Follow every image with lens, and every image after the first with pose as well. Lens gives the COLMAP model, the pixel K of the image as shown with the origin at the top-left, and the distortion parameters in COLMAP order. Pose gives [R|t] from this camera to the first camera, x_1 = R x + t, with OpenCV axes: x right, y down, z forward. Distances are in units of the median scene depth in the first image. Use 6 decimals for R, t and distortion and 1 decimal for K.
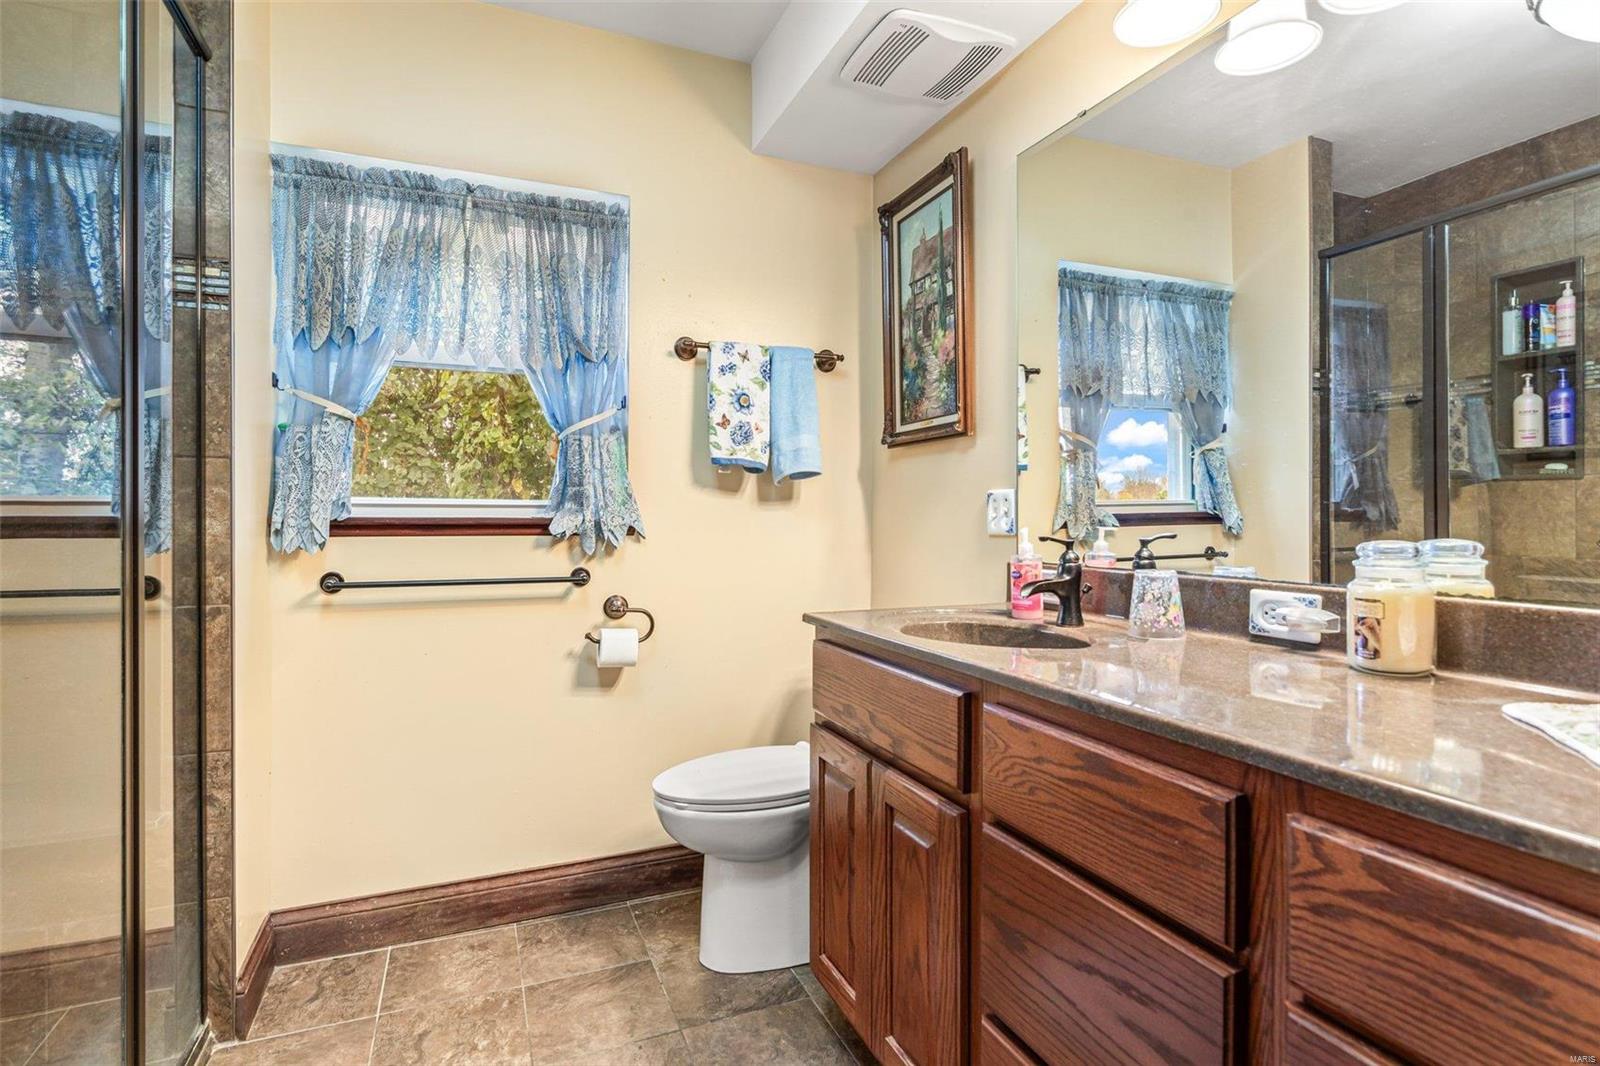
lens RADIAL K [[780.0, 0, 786.5], [0, 780.0, 526.5], [0, 0, 1]] dist [-0.000976, -0.000496]
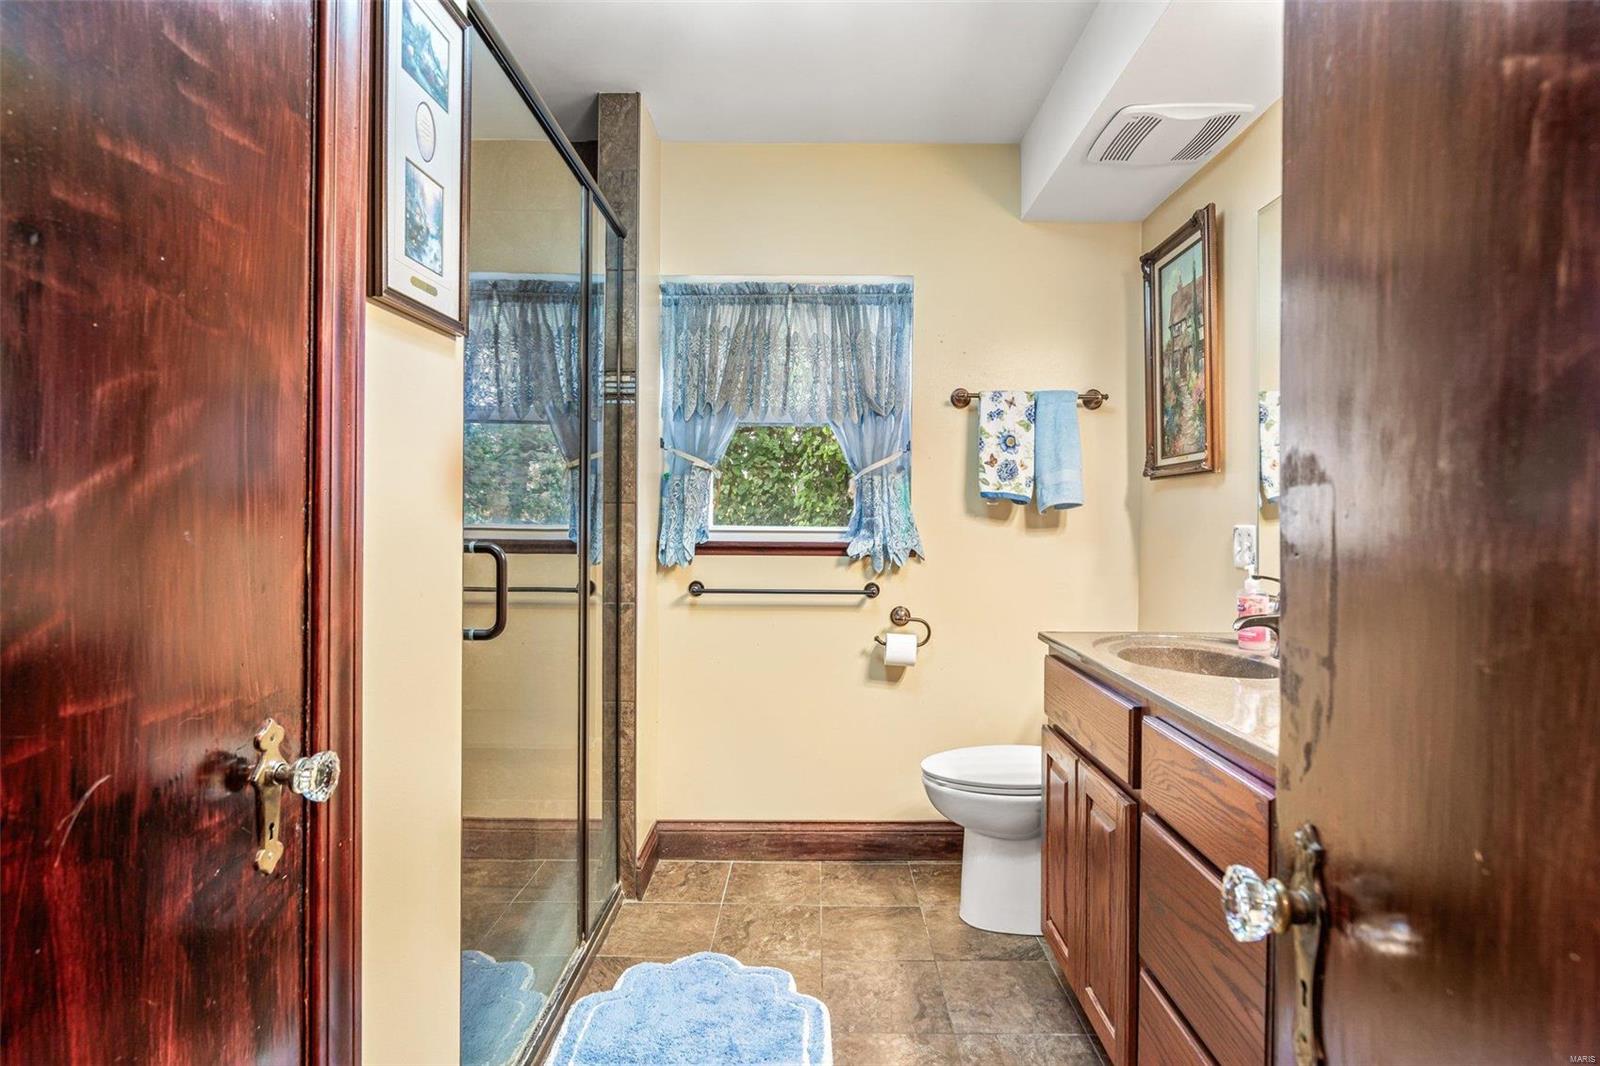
lens RADIAL K [[813.0, 0, 805.1], [0, 813.0, 524.8], [0, 0, 1]] dist [-0.006645, 0.001557]
pose [[0.917211, 0.008437, -0.398313, 0.169432], [-0.007499, 0.999964, 0.003913, -0.048462], [0.398332, -0.000602, 0.917241, -0.247818]]
